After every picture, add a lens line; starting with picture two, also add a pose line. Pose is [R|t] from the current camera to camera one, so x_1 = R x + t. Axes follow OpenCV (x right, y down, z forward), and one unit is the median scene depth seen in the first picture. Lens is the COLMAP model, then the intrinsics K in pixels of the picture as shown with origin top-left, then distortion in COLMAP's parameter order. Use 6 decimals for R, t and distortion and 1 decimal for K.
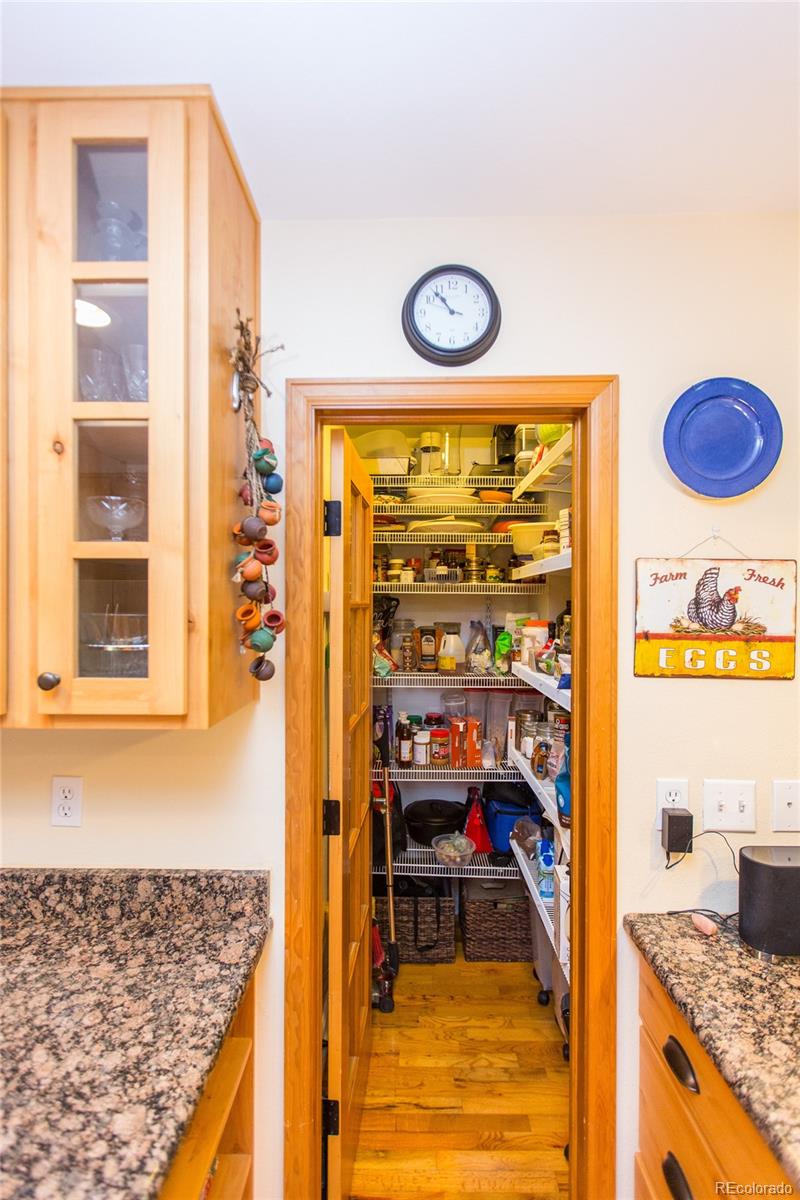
lens RADIAL K [[537.4, 0, 400.8], [0, 537.4, 607.1], [0, 0, 1]] dist [0.002345, 0.000442]
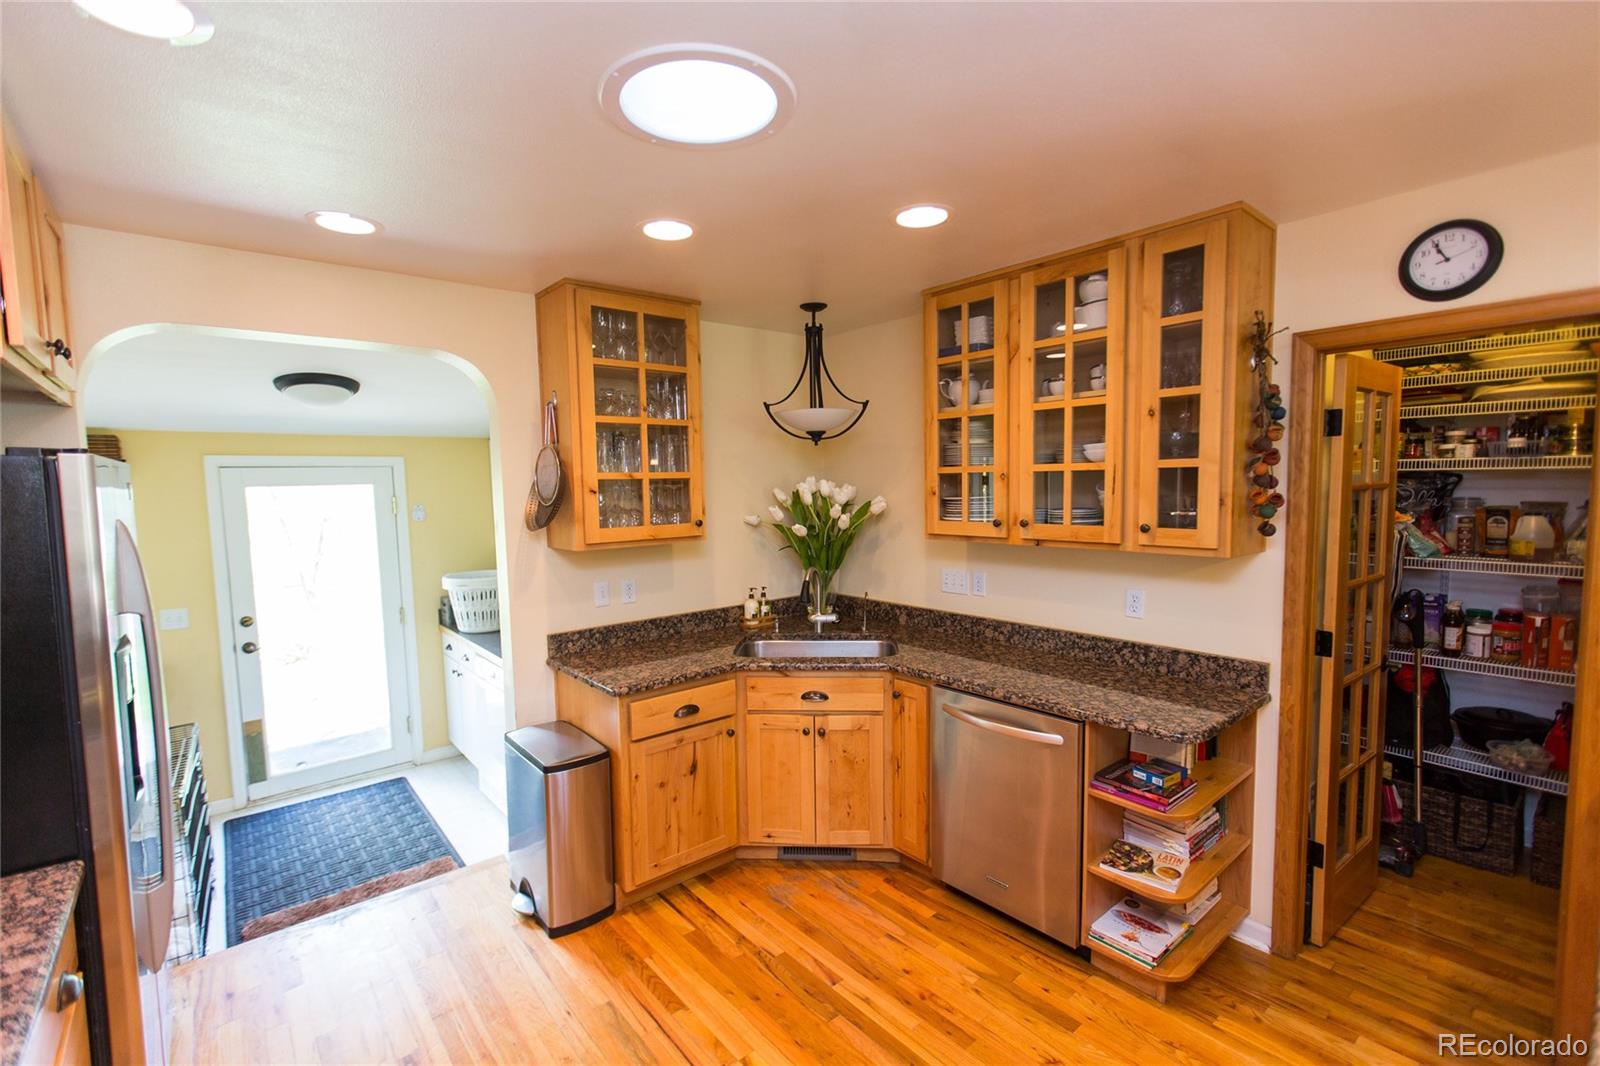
lens RADIAL K [[716.5, 0, 787.2], [0, 716.5, 539.4], [0, 0, 1]] dist [0.002345, 0.000442]
pose [[0.646236, 0.045432, -0.761784, 0.407692], [0.017368, 0.997092, 0.074199, -0.035532], [0.762940, -0.061181, 0.643568, -1.337201]]
